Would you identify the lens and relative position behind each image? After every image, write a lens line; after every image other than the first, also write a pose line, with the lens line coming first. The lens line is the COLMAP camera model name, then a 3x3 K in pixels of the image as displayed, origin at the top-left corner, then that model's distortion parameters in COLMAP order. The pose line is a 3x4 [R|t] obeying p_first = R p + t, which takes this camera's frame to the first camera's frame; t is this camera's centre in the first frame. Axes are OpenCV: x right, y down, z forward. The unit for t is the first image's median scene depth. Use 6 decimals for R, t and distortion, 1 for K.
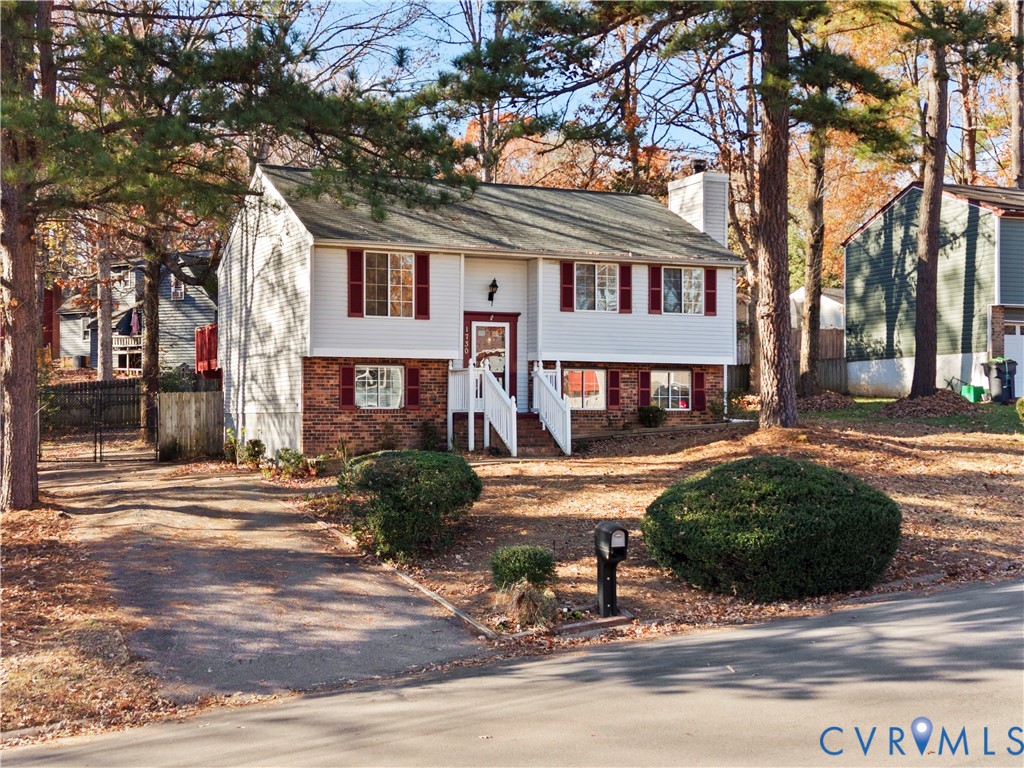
lens RADIAL K [[1427.6, 0, 505.3], [0, 1427.6, 382.4], [0, 0, 1]] dist [0.114823, 0.000000]
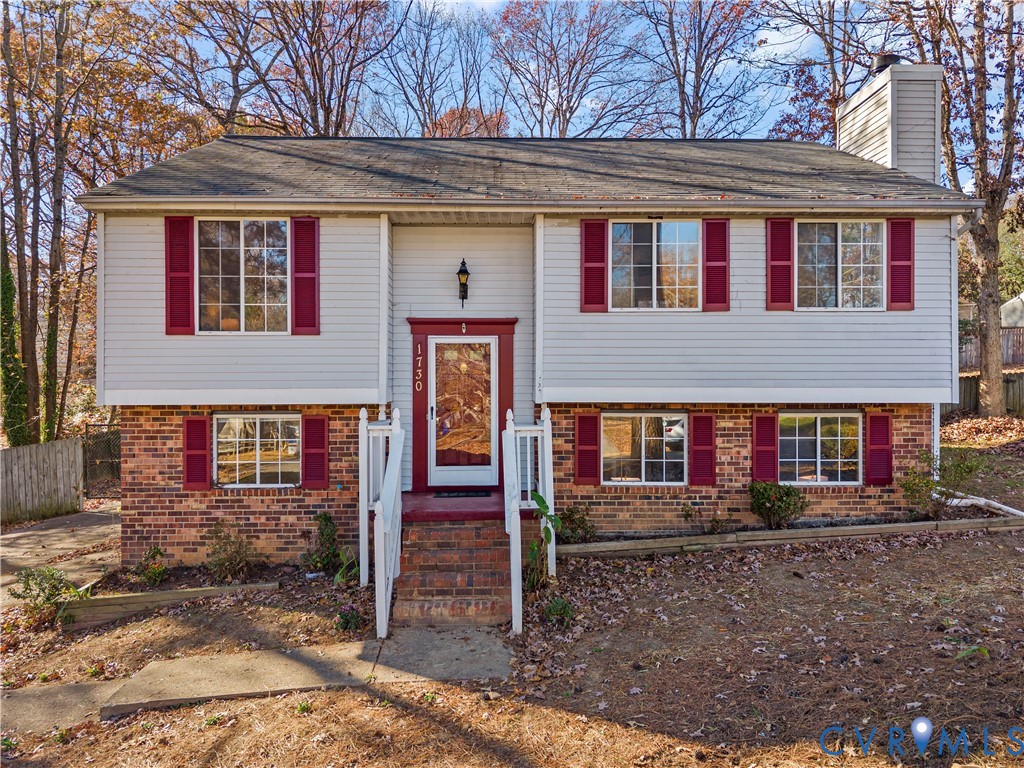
lens RADIAL K [[707.1, 0, 514.7], [0, 707.1, 382.5], [0, 0, 1]] dist [0.021399, -0.029060]
pose [[0.920957, -0.001977, -0.389660, 0.120639], [0.012678, 0.999610, 0.024892, -0.030057], [0.389458, -0.027865, 0.920622, 0.744181]]
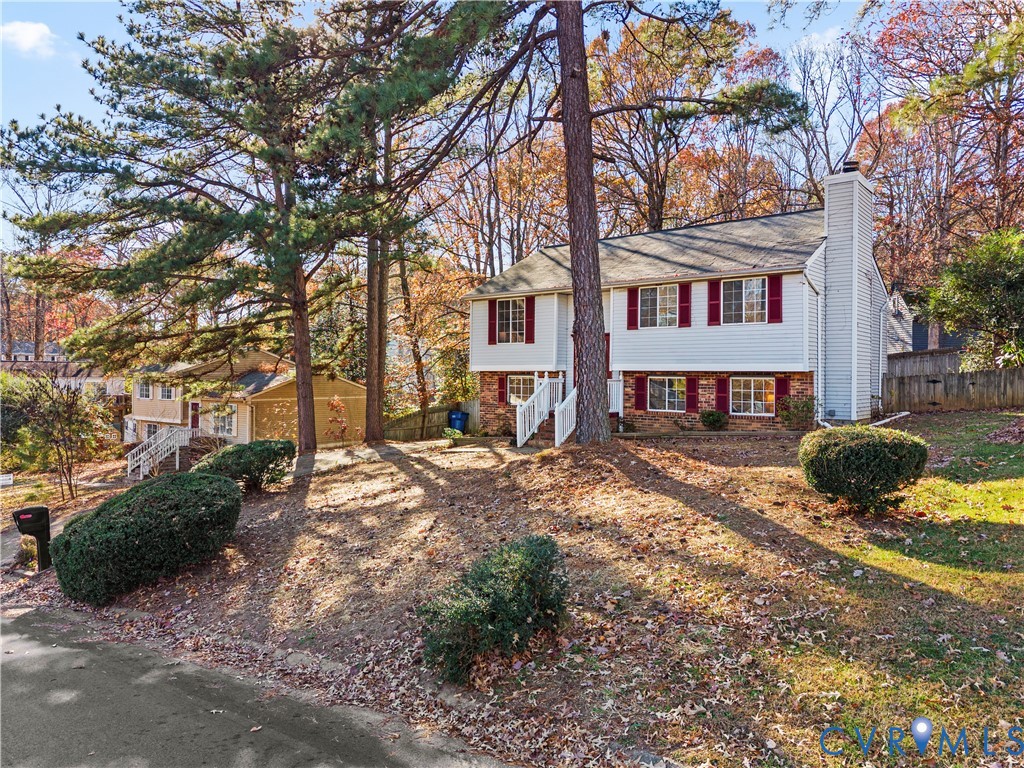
lens RADIAL K [[707.1, 0, 506.0], [0, 707.1, 379.9], [0, 0, 1]] dist [0.021399, -0.029060]
pose [[0.442847, 0.008996, -0.896552, 0.532171], [0.018876, 0.999634, 0.019354, -0.021055], [0.896399, -0.025494, 0.442515, 0.643569]]
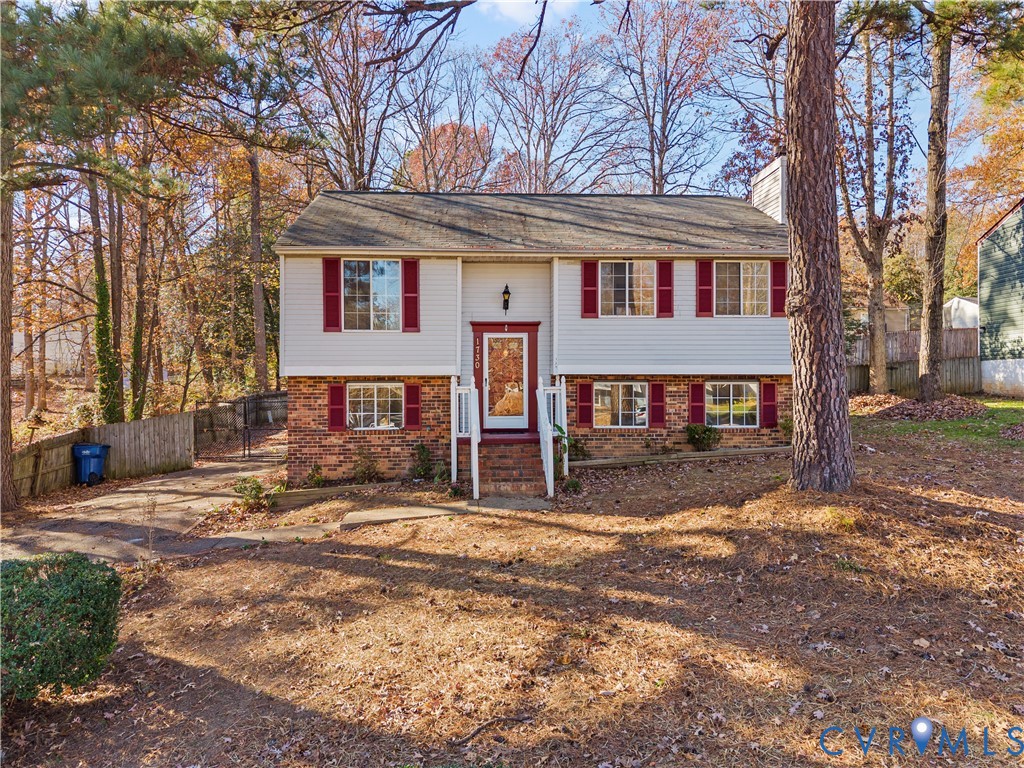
lens RADIAL K [[707.1, 0, 511.3], [0, 707.1, 383.6], [0, 0, 1]] dist [0.021399, -0.029060]
pose [[0.931791, -0.003312, -0.362980, 0.155817], [0.013499, 0.999583, 0.025533, -0.021270], [0.362744, -0.028691, 0.931447, 0.582717]]
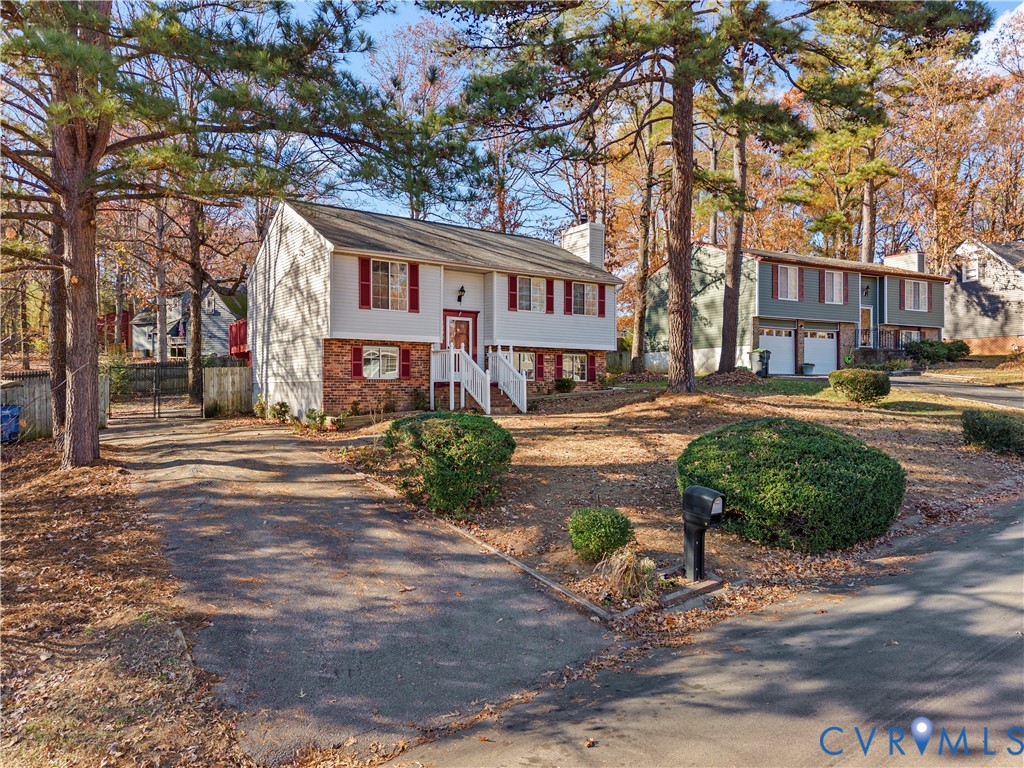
lens RADIAL K [[707.1, 0, 515.7], [0, 707.1, 383.8], [0, 0, 1]] dist [0.021399, -0.029060]
pose [[0.981762, 0.001315, 0.190111, -0.086868], [-0.004857, 0.999823, 0.018166, 0.009906], [-0.190054, -0.018758, 0.981594, 0.314661]]
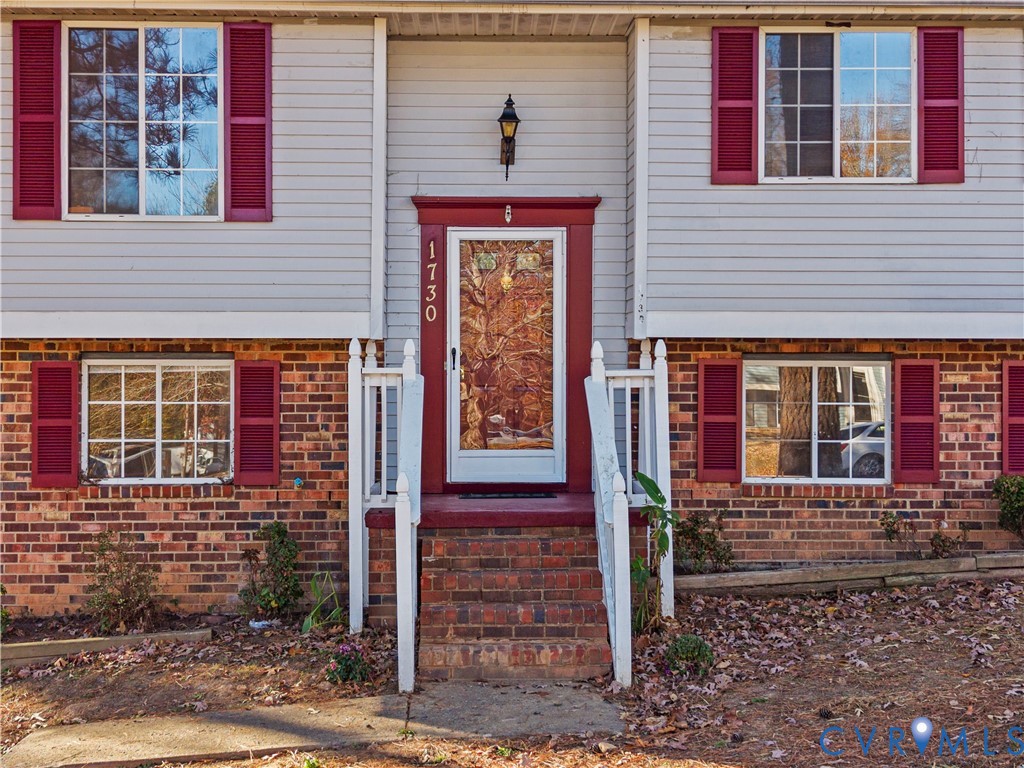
lens RADIAL K [[1419.3, 0, 510.5], [0, 1419.3, 366.1], [0, 0, 1]] dist [0.036954, 0.000000]
pose [[0.919222, -0.003271, -0.393725, 0.123207], [0.009898, 0.999841, 0.014801, -0.014036], [0.393615, -0.017502, 0.919109, 0.689977]]
